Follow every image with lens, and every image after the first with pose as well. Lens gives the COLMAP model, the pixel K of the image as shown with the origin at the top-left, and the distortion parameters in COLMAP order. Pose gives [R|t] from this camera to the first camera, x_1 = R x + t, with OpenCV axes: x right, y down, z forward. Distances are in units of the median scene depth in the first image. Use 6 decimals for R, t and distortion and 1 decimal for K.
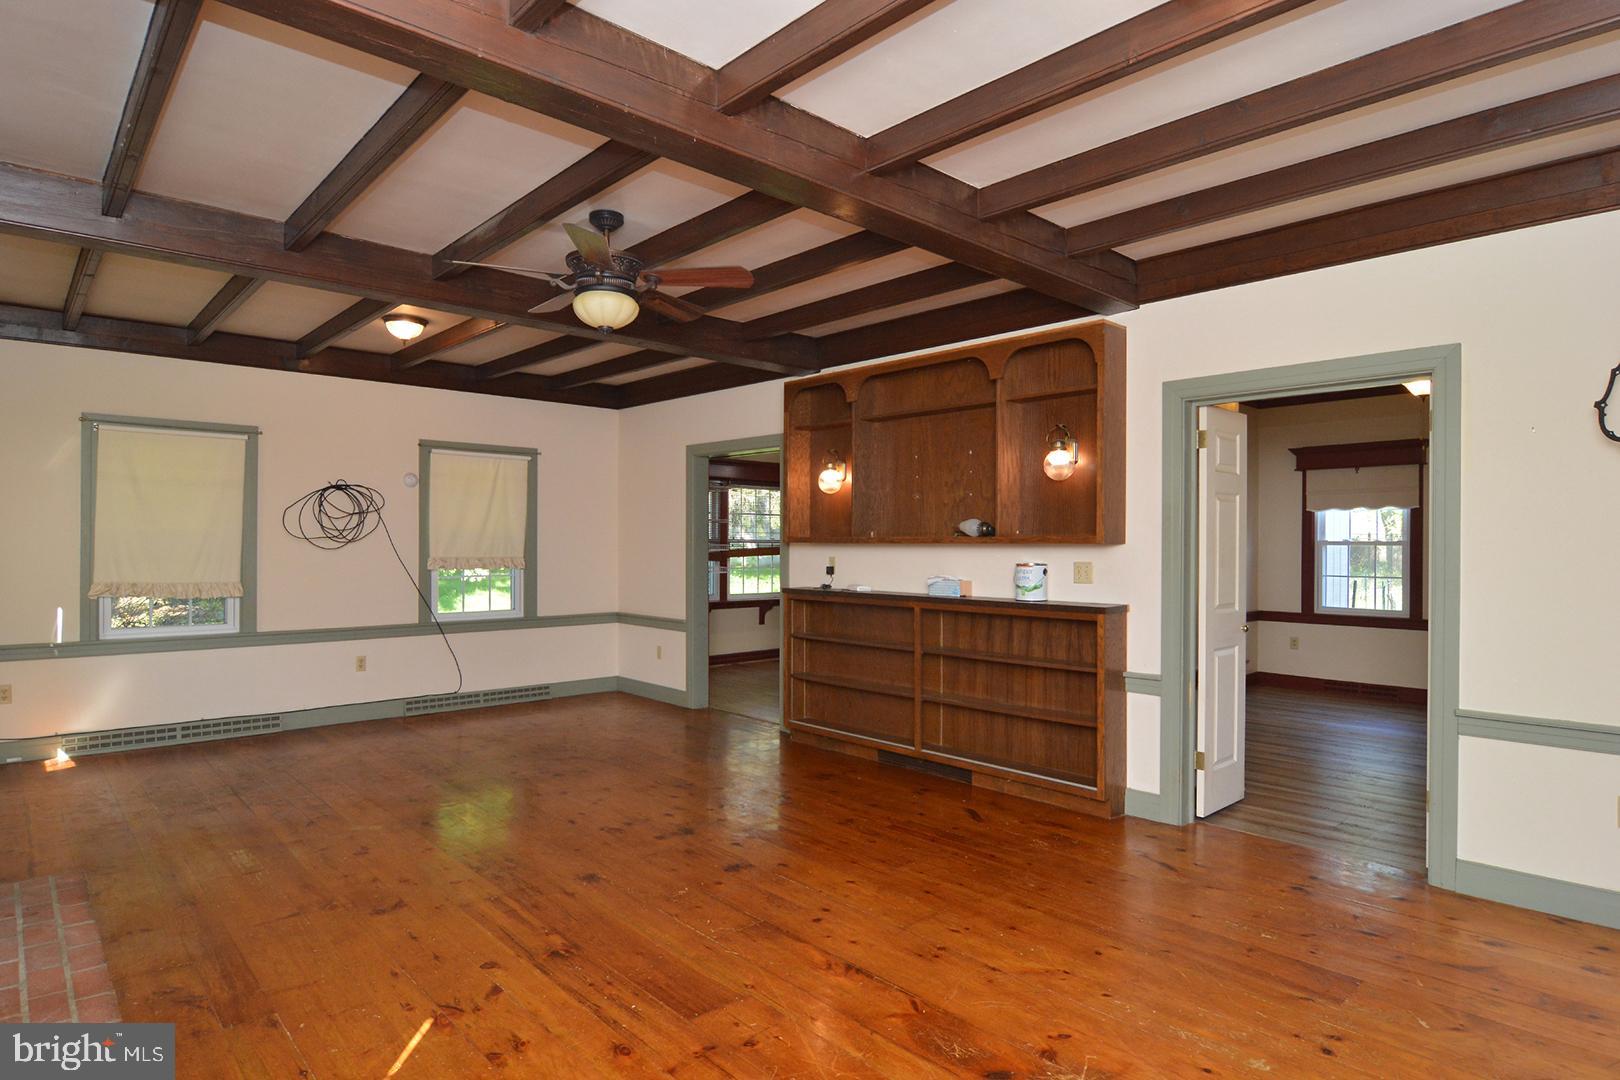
lens RADIAL K [[879.9, 0, 804.9], [0, 879.9, 538.7], [0, 0, 1]] dist [-0.013083, -0.005382]
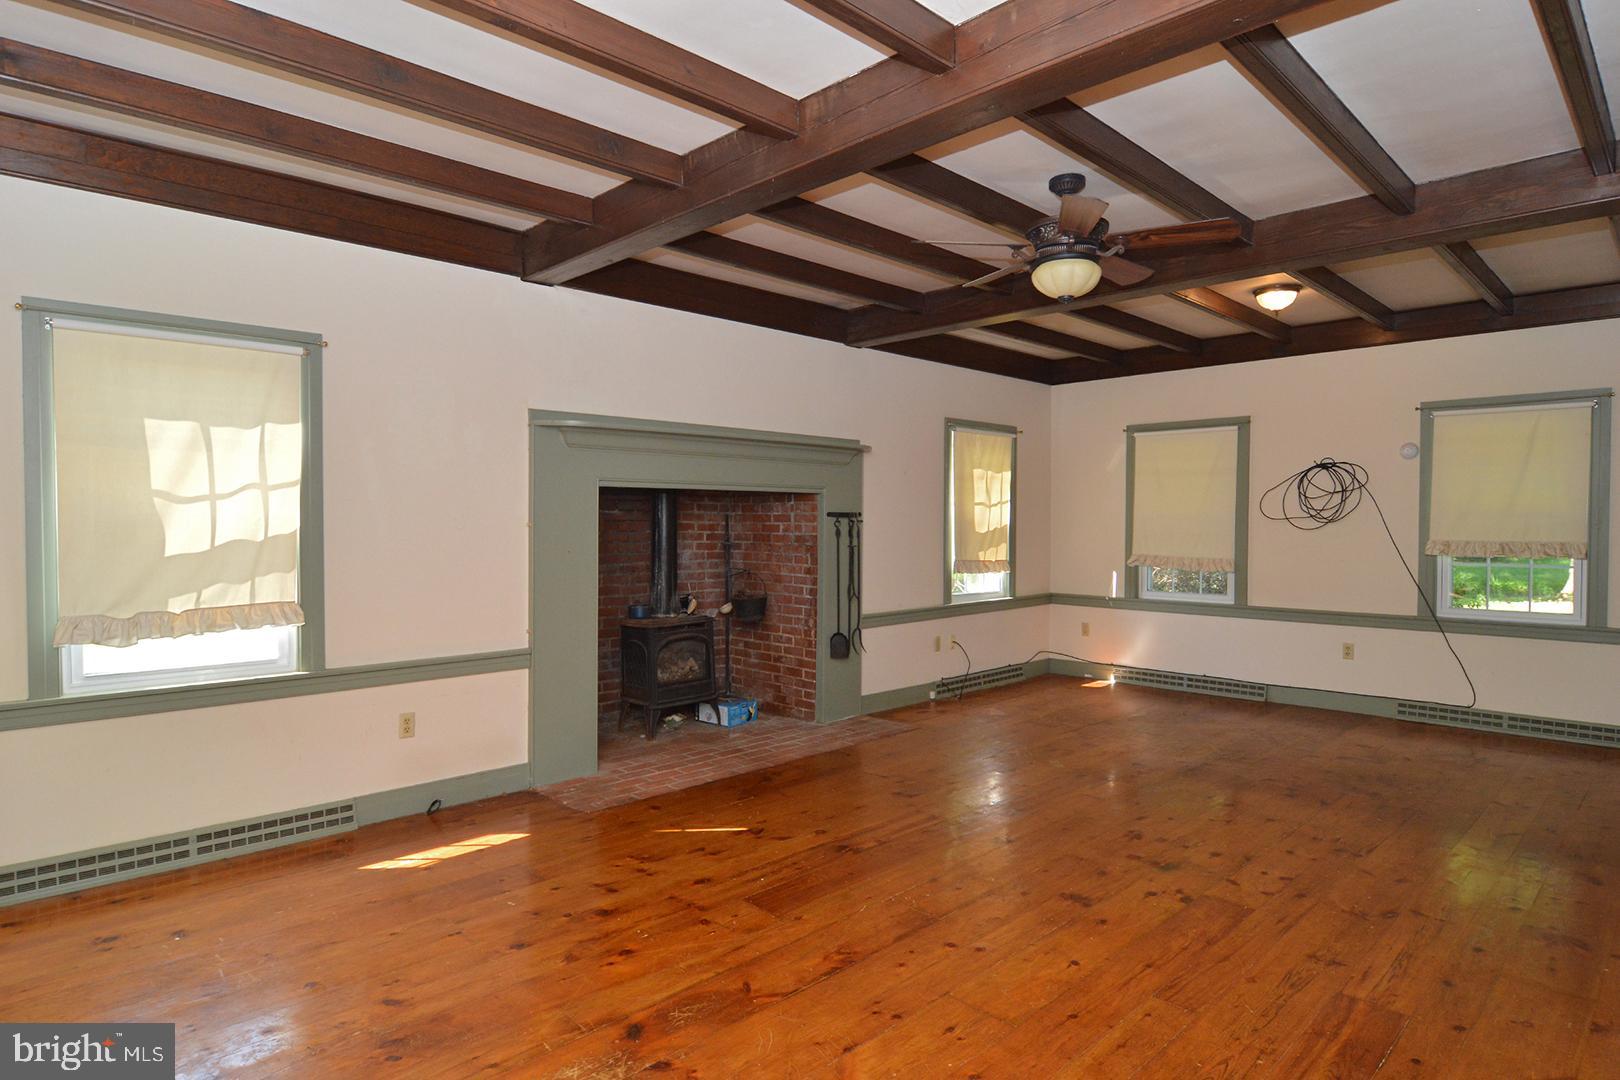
lens RADIAL K [[879.9, 0, 807.4], [0, 879.9, 545.1], [0, 0, 1]] dist [-0.013083, -0.005382]
pose [[0.046013, 0.021322, -0.998713, 0.472759], [0.005609, 0.999751, 0.021603, 0.005154], [0.998925, -0.006596, 0.045882, 0.436261]]
